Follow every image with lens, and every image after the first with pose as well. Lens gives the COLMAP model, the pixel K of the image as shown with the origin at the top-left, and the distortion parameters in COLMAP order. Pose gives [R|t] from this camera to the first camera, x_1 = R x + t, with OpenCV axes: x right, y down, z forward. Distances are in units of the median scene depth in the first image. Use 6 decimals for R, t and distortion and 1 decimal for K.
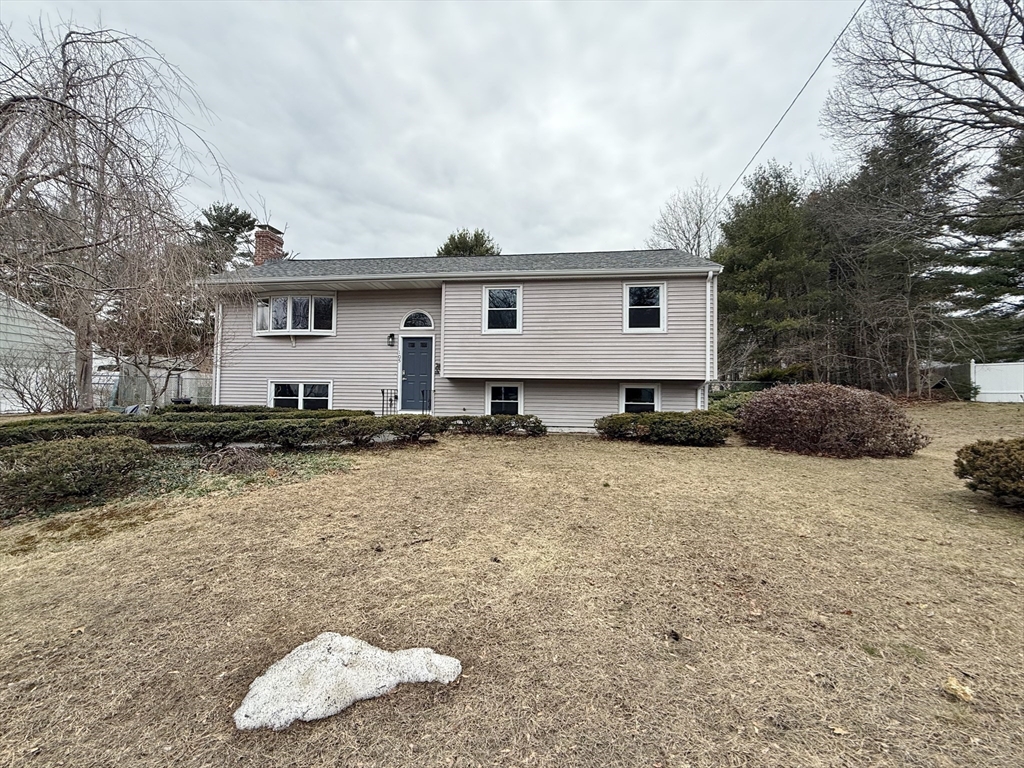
lens RADIAL K [[407.6, 0, 518.2], [0, 407.6, 385.3], [0, 0, 1]] dist [0.000626, -0.000090]
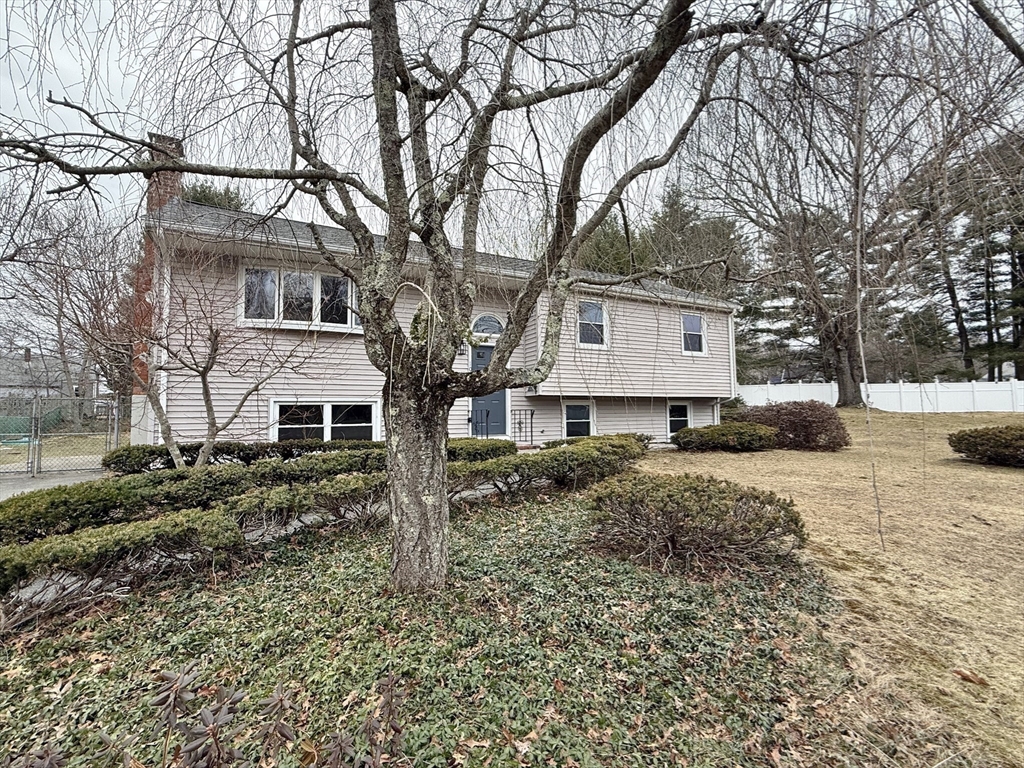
lens RADIAL K [[481.2, 0, 513.5], [0, 481.2, 381.3], [0, 0, 1]] dist [0.001912, -0.000440]
pose [[0.811469, 0.017748, 0.584125, -0.788945], [0.006089, 0.999228, -0.038821, -0.009312], [-0.584363, 0.035059, 0.810735, 0.193613]]
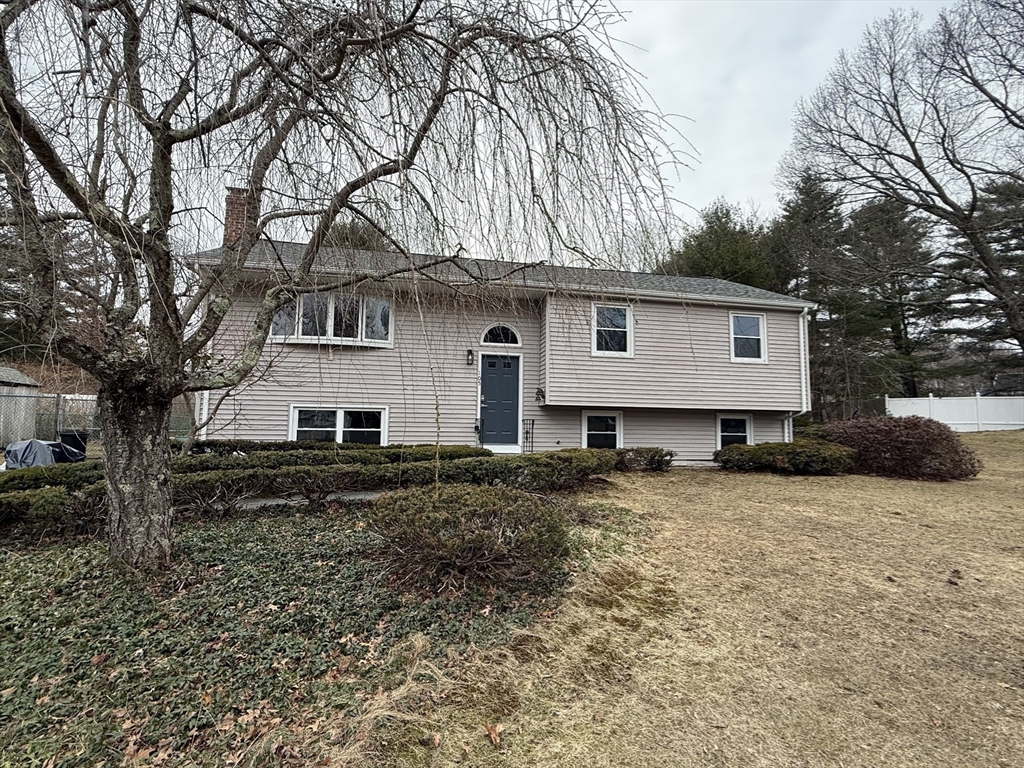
lens RADIAL K [[481.2, 0, 517.4], [0, 481.2, 385.2], [0, 0, 1]] dist [0.001912, -0.000440]
pose [[0.946840, 0.026873, 0.320579, -0.539136], [-0.010216, 0.998514, -0.053531, -0.005770], [-0.321541, 0.047411, 0.945708, 0.069172]]
